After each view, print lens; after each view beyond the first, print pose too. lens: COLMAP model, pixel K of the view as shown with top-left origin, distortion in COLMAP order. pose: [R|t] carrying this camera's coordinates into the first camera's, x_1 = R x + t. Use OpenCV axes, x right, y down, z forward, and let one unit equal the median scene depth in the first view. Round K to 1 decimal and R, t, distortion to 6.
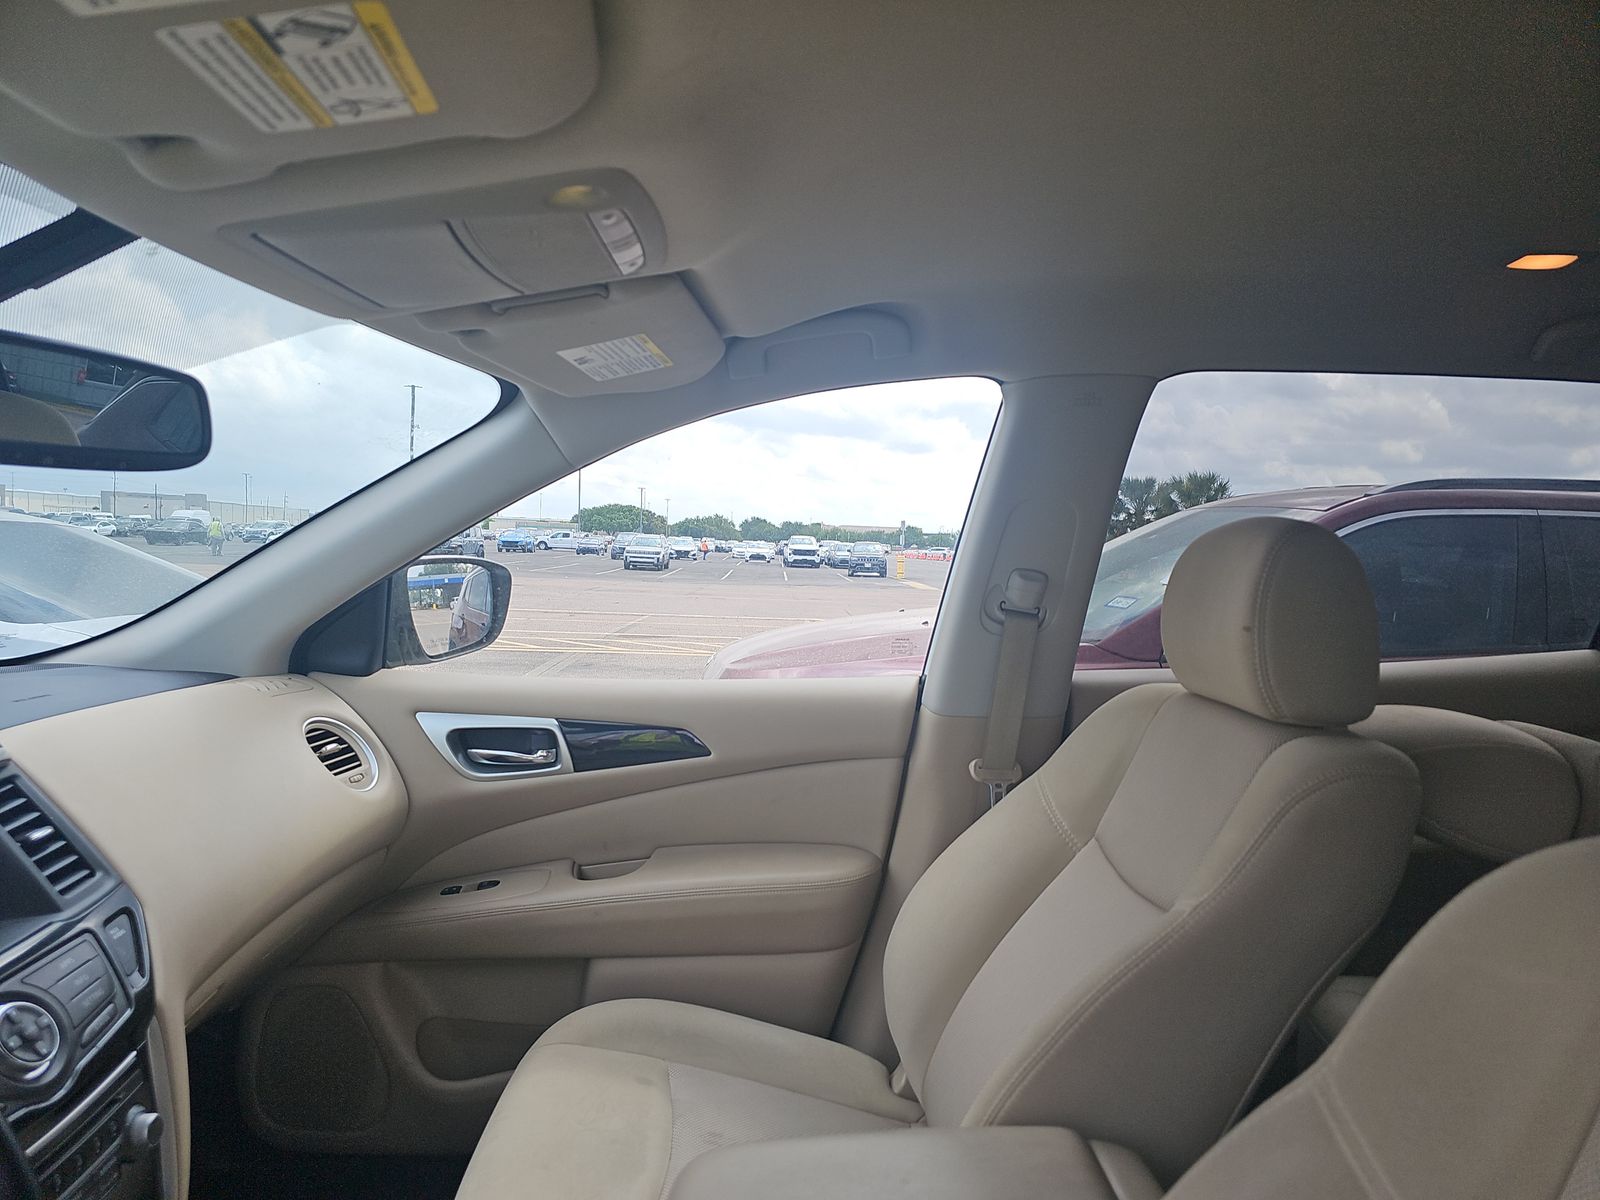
lens RADIAL K [[1065.7, 0, 808.2], [0, 1065.7, 604.9], [0, 0, 1]] dist [0.010279, -0.013026]
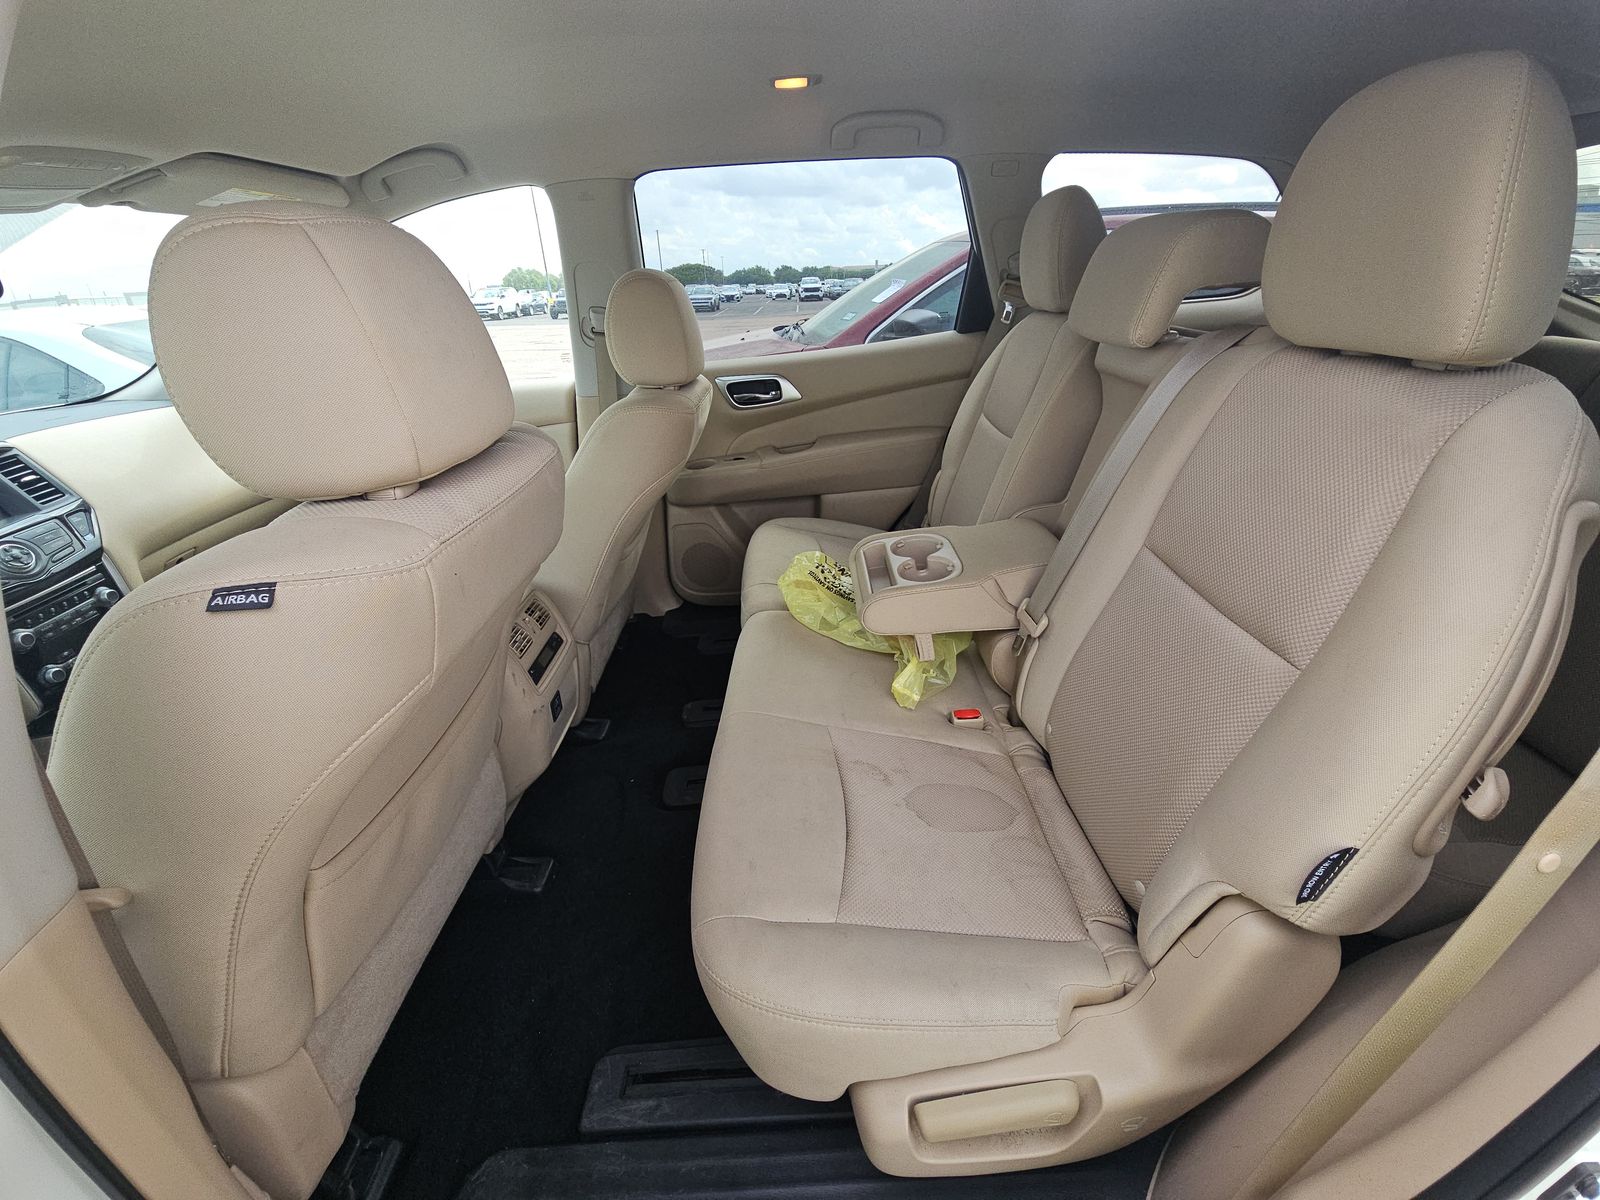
lens RADIAL K [[666.0, 0, 805.7], [0, 666.0, 593.3], [0, 0, 1]] dist [0.001955, 0.000041]
pose [[0.996882, -0.060000, -0.051238, 0.547189], [0.074680, 0.927079, 0.367351, 0.025720], [0.025461, -0.370032, 0.928670, -0.194670]]
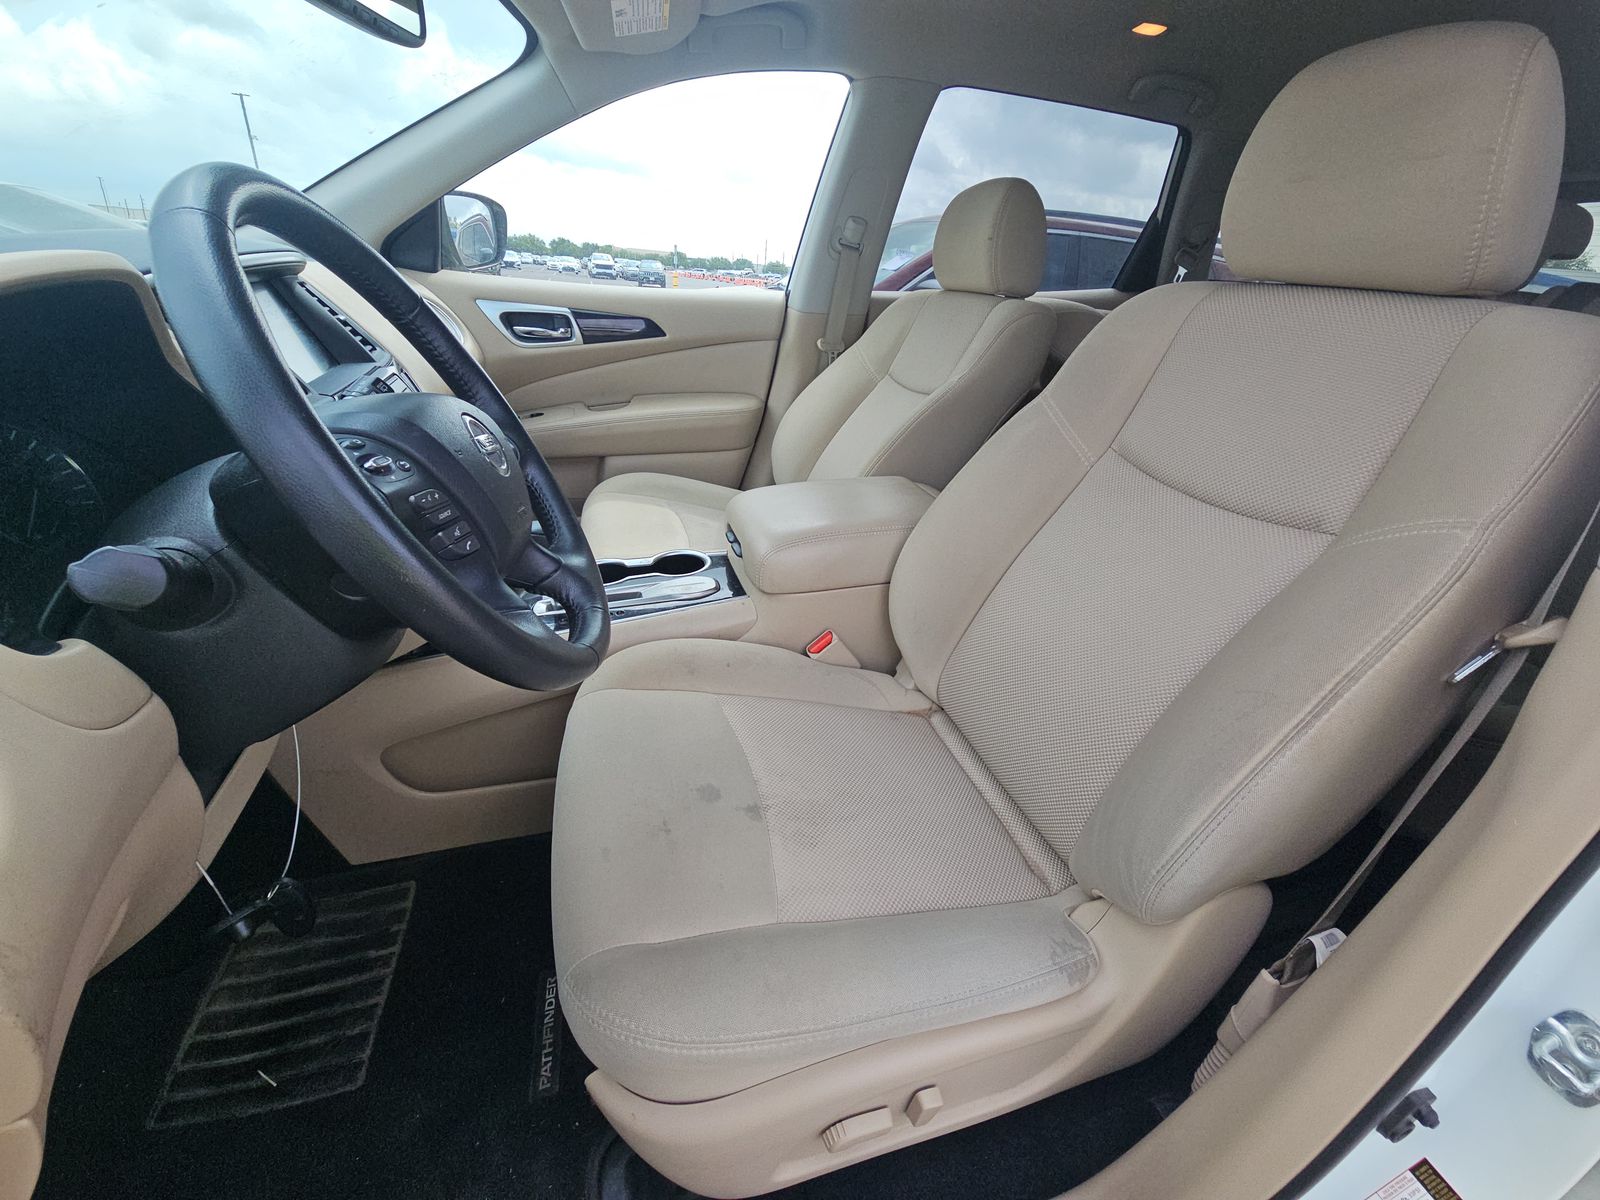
lens RADIAL K [[667.5, 0, 805.0], [0, 667.5, 601.8], [0, 0, 1]] dist [-0.001298, -0.000203]
pose [[0.964797, -0.078449, 0.251024, -0.179256], [-0.027701, 0.918855, 0.393623, 0.107509], [-0.261534, -0.386719, 0.884335, -0.151514]]
